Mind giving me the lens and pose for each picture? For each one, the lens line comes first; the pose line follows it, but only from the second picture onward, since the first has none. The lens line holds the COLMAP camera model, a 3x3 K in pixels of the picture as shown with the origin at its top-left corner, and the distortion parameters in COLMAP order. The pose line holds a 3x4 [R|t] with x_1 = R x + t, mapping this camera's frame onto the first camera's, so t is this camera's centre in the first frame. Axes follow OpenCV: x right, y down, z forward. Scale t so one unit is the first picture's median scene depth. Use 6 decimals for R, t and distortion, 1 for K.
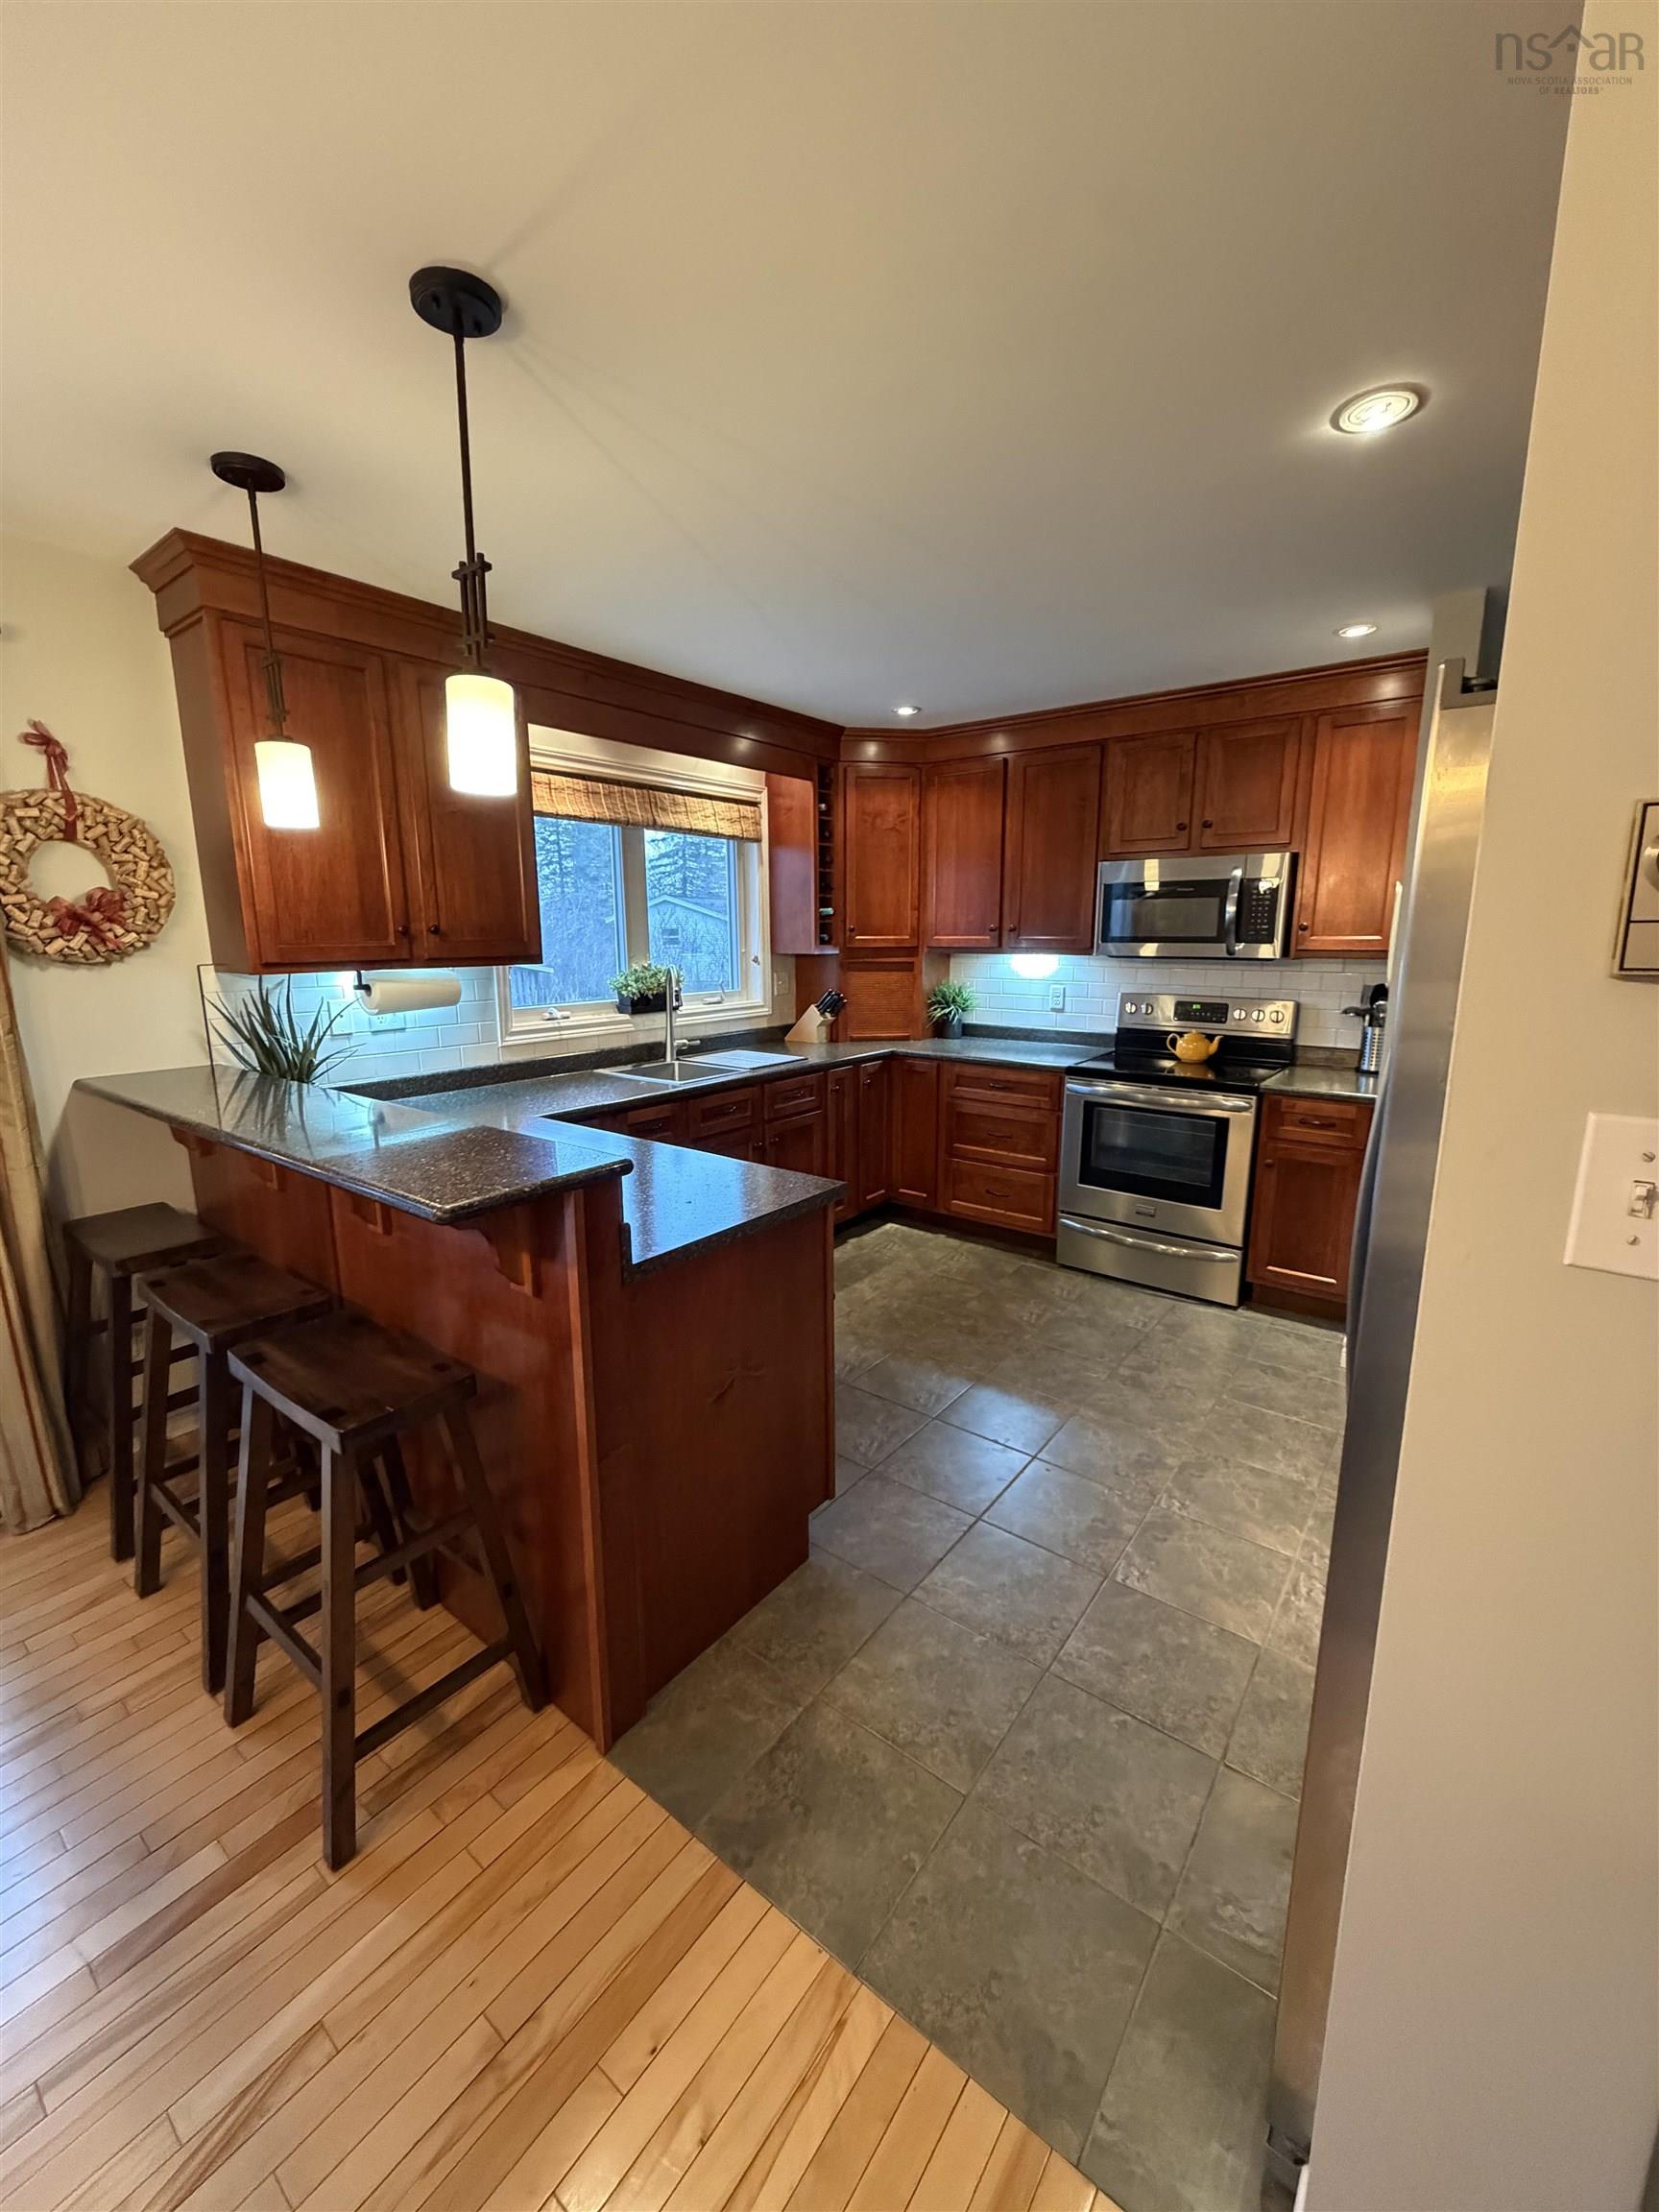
lens RADIAL K [[882.3, 0, 828.1], [0, 882.3, 1102.7], [0, 0, 1]] dist [0.000110, -0.000518]
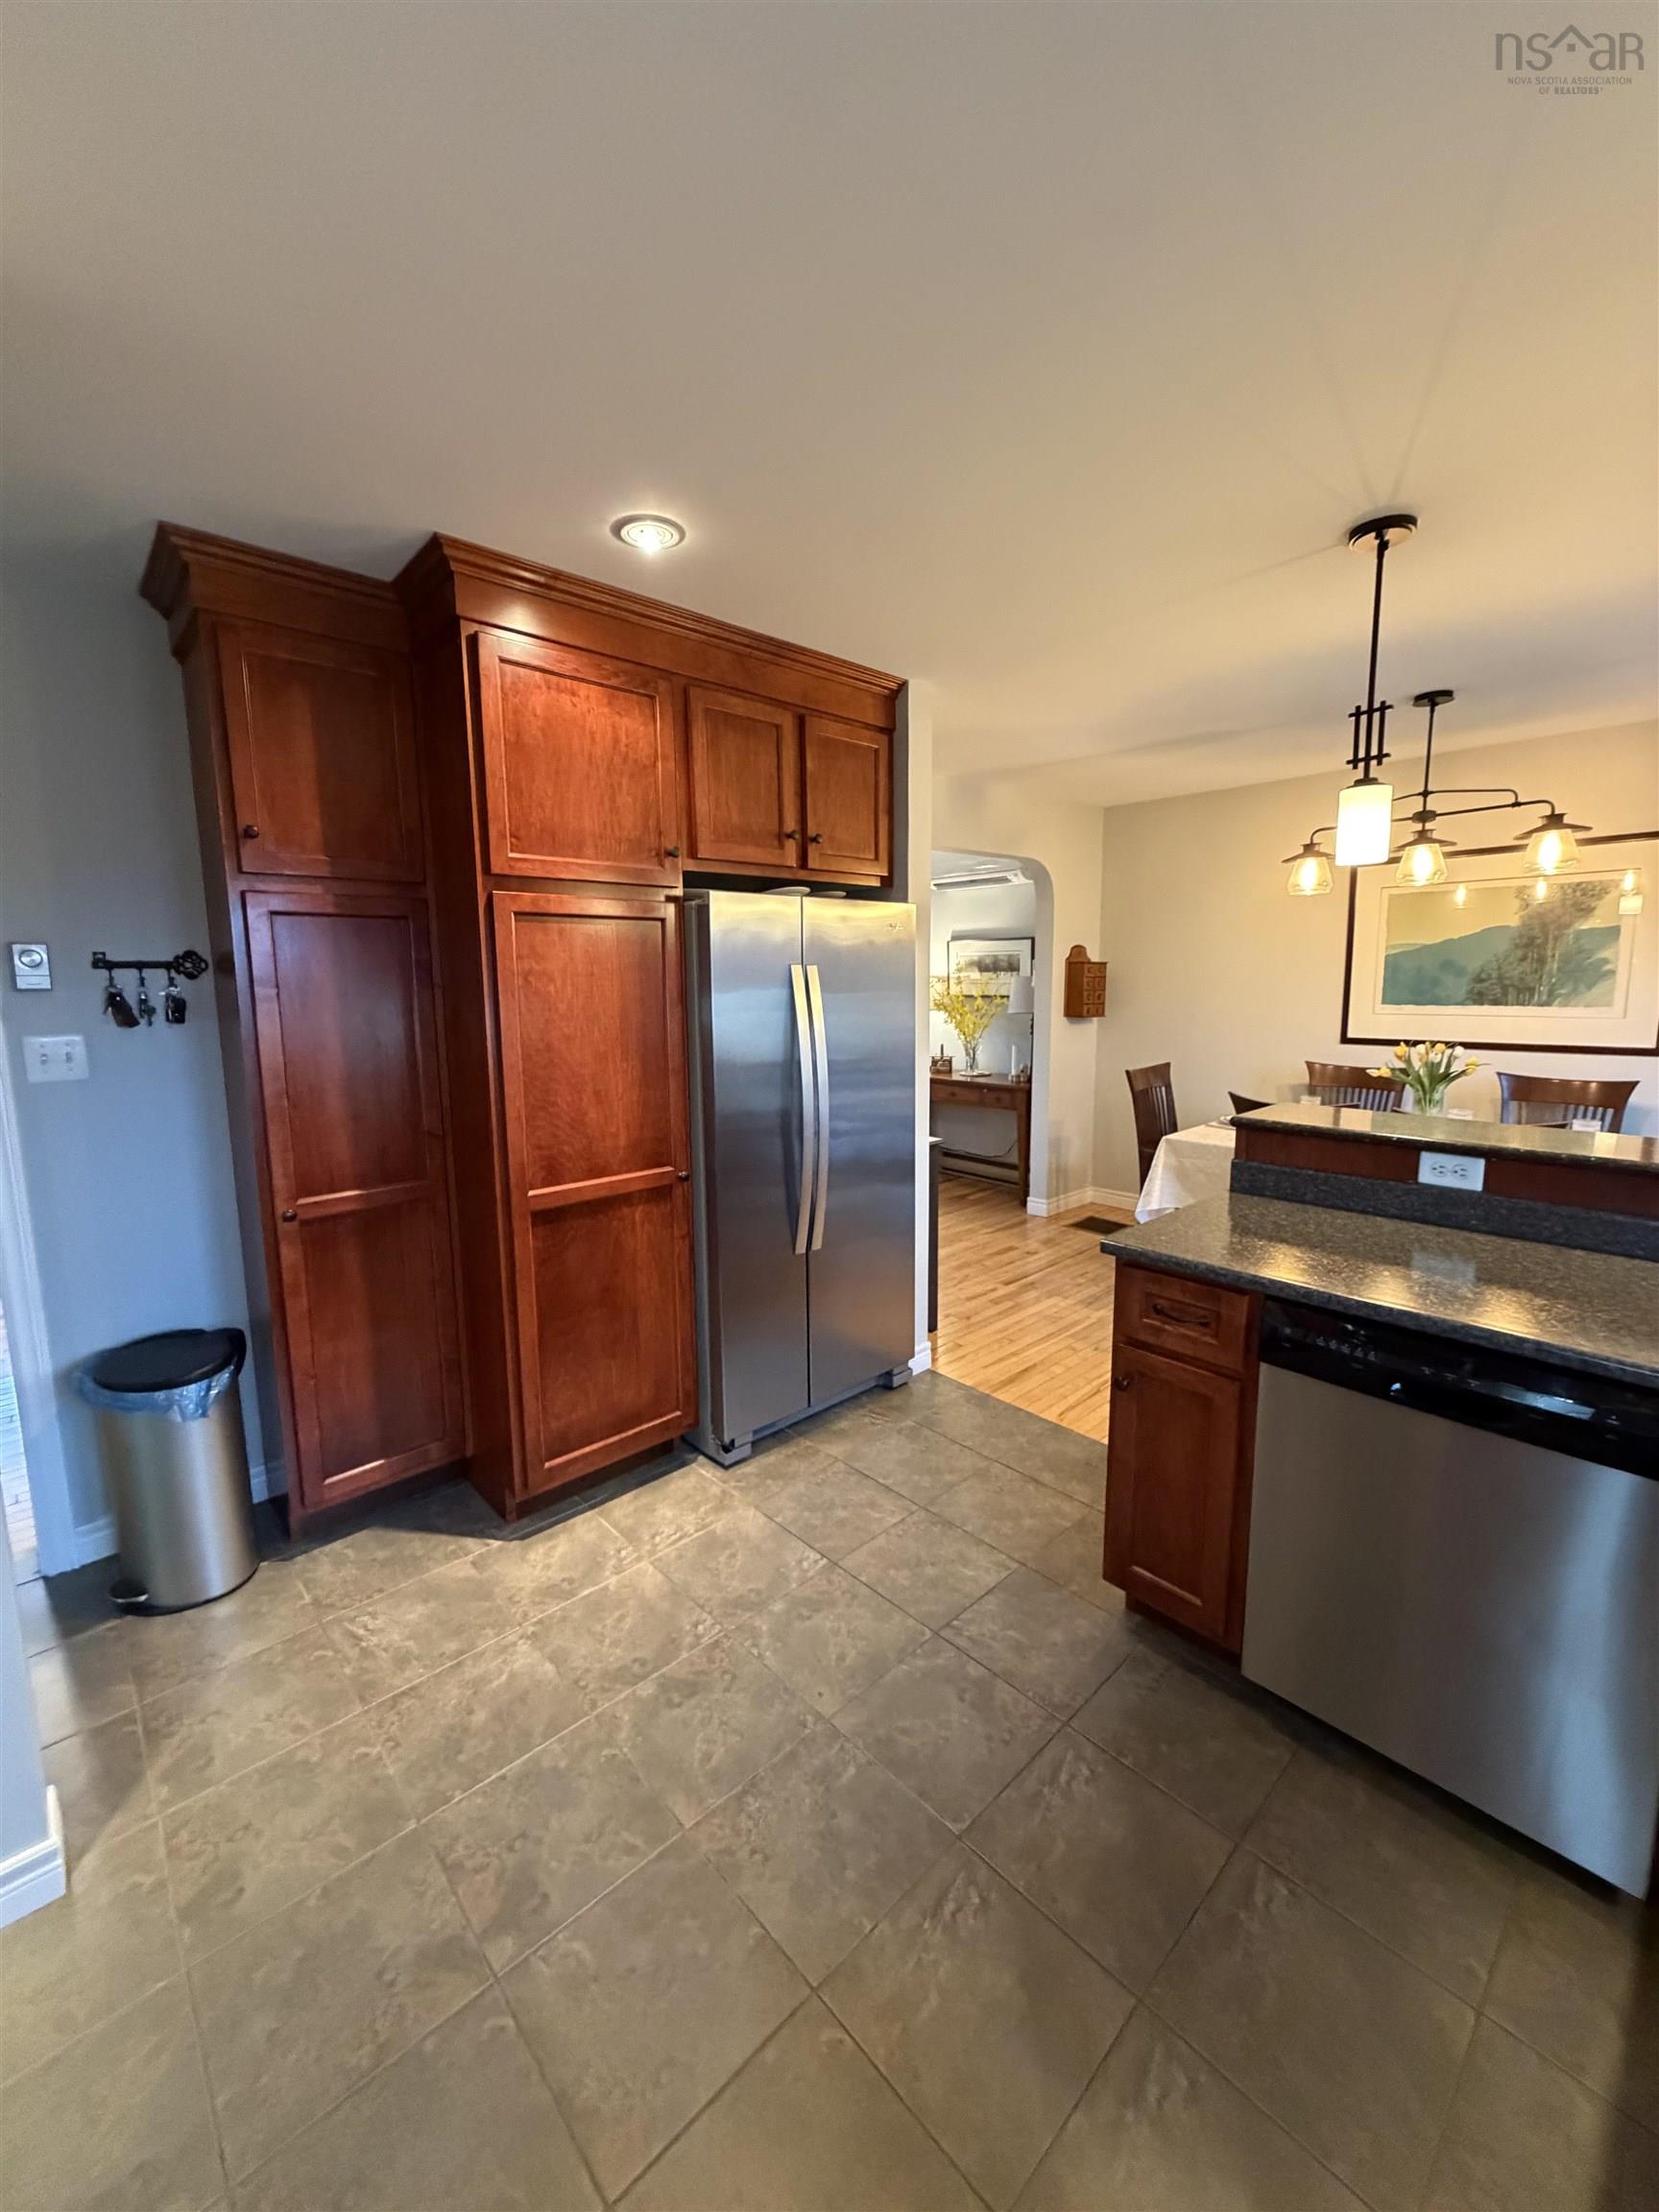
lens RADIAL K [[882.3, 0, 826.6], [0, 882.3, 1100.9], [0, 0, 1]] dist [0.000110, -0.000518]
pose [[-0.985957, -0.011540, 0.166598, 0.127314], [0.044482, 0.943421, 0.328600, -0.299325], [-0.160964, 0.331396, -0.929660, 1.534228]]
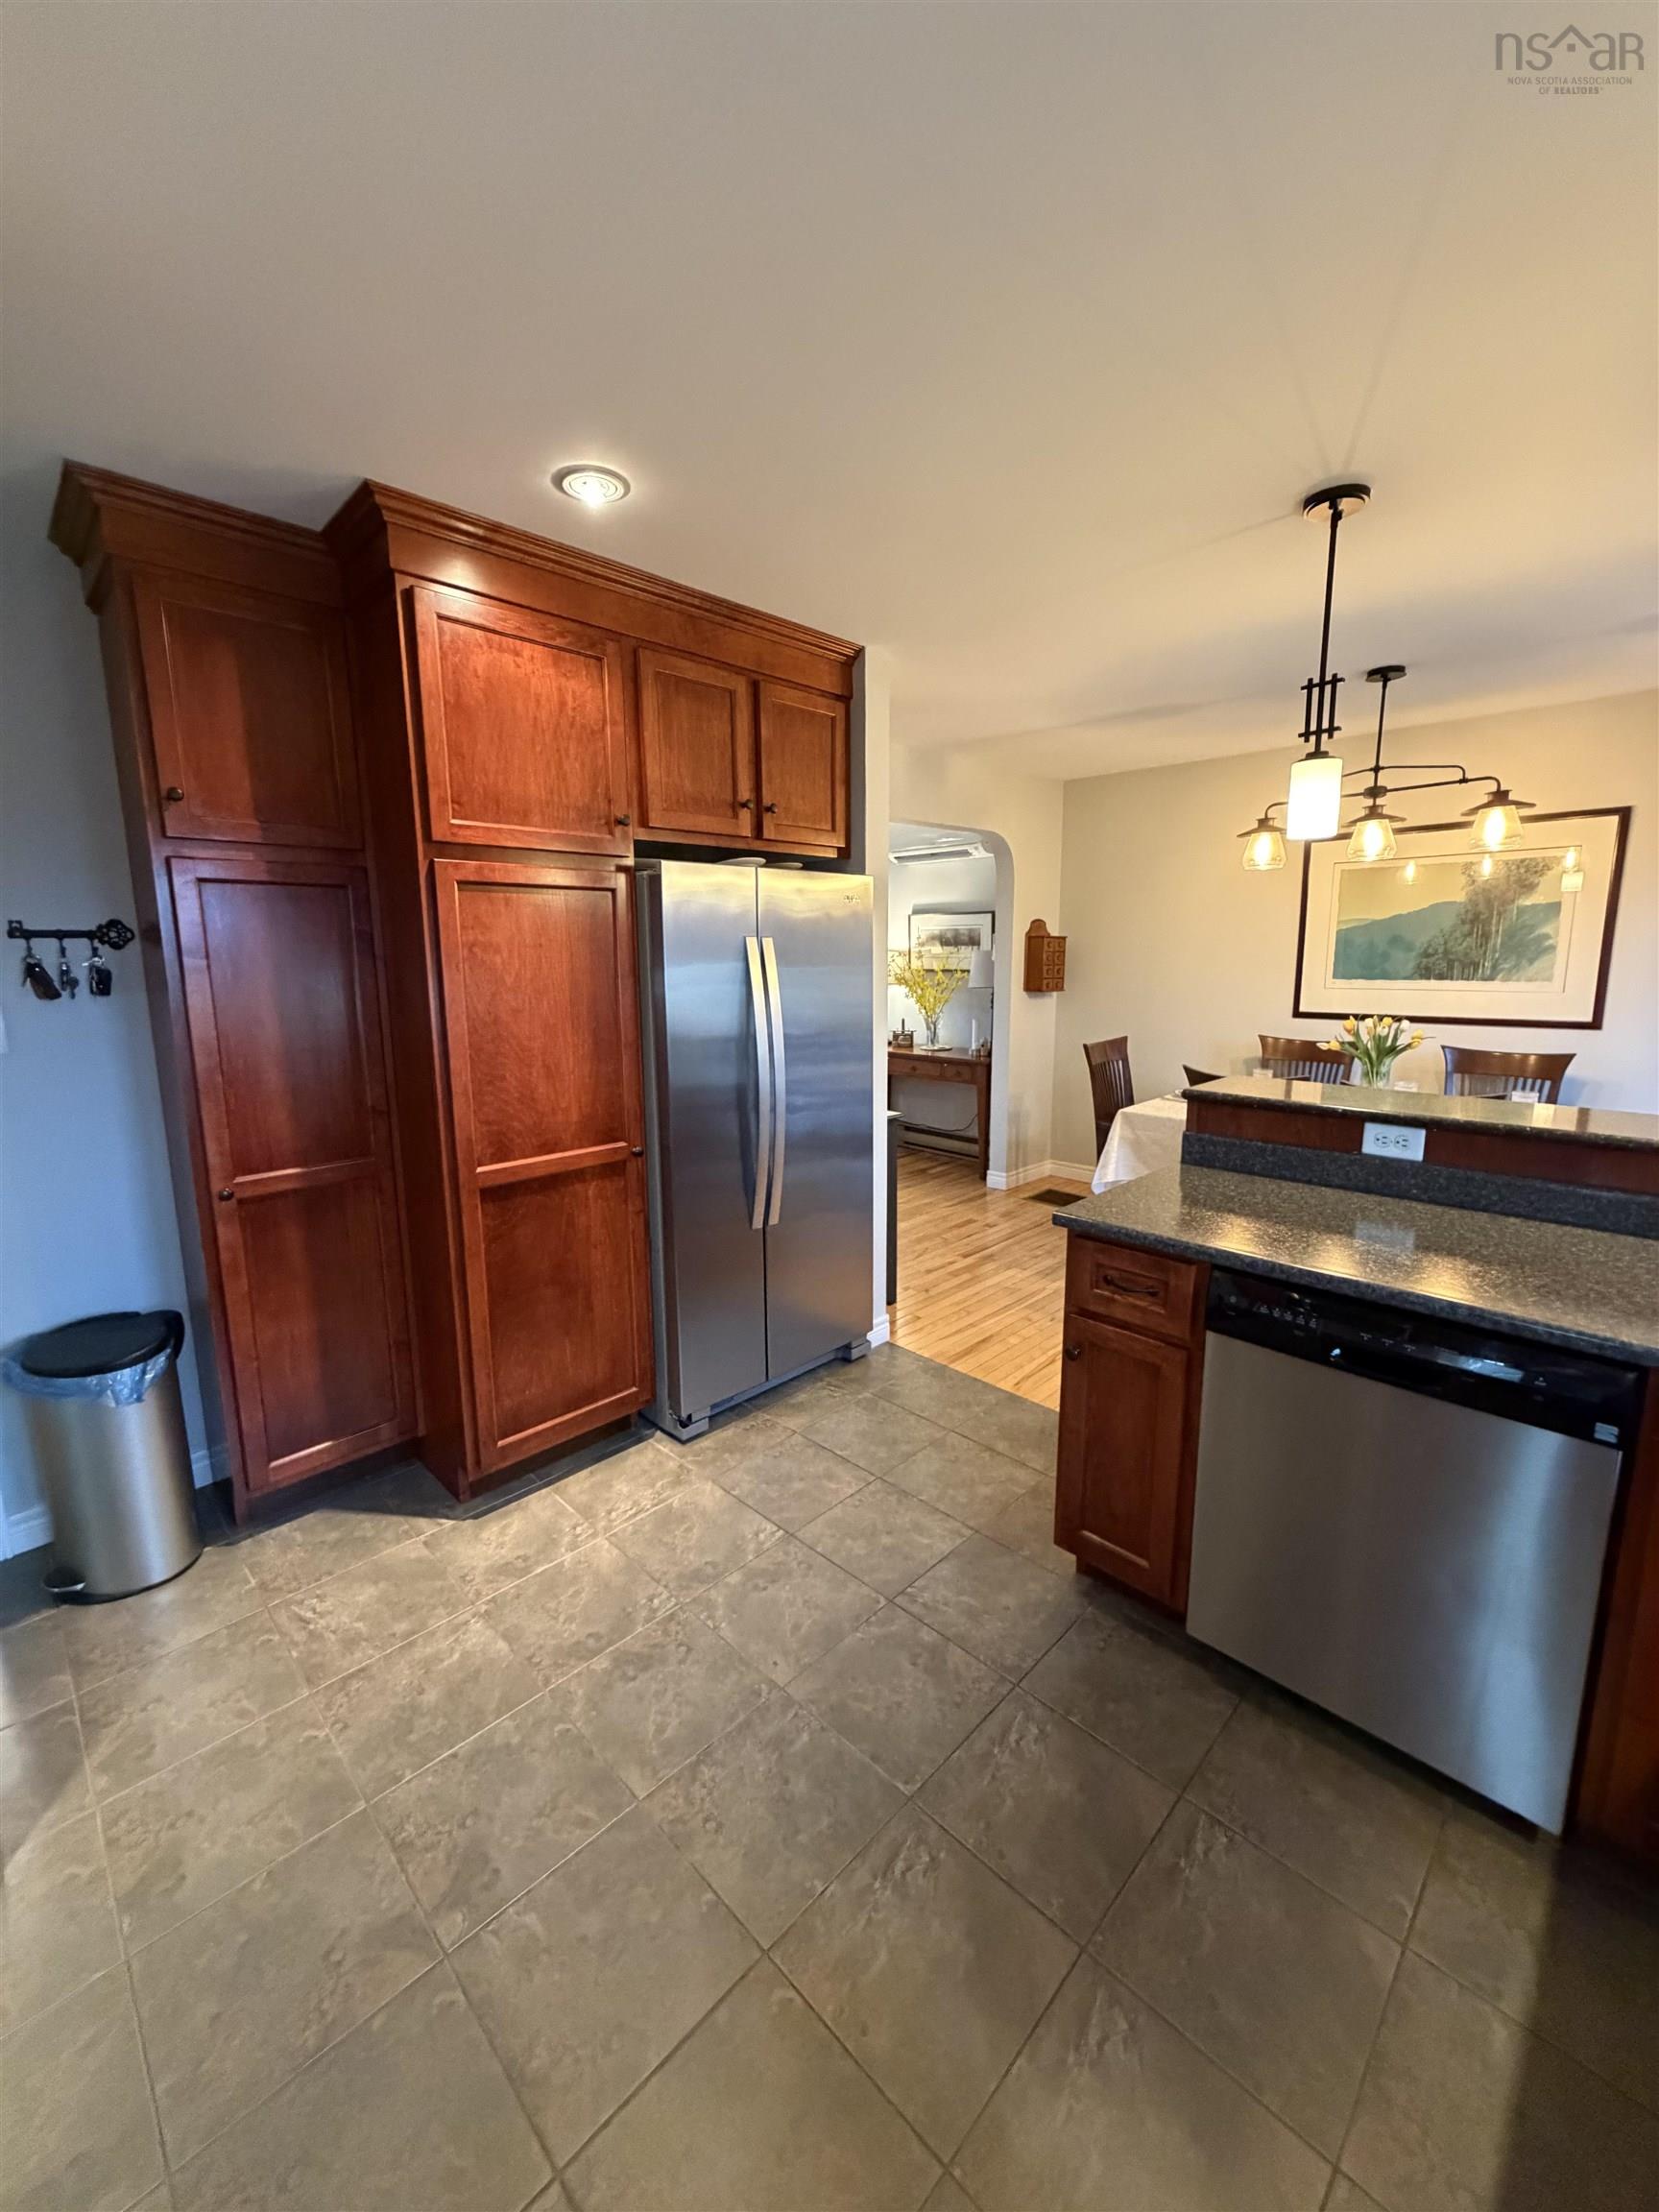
lens RADIAL K [[882.3, 0, 826.7], [0, 882.3, 1101.0], [0, 0, 1]] dist [0.000110, -0.000518]
pose [[-0.991792, -0.012367, 0.127264, 0.117650], [0.034116, 0.933632, 0.356606, -0.295179], [-0.123228, 0.358020, -0.925546, 1.526384]]
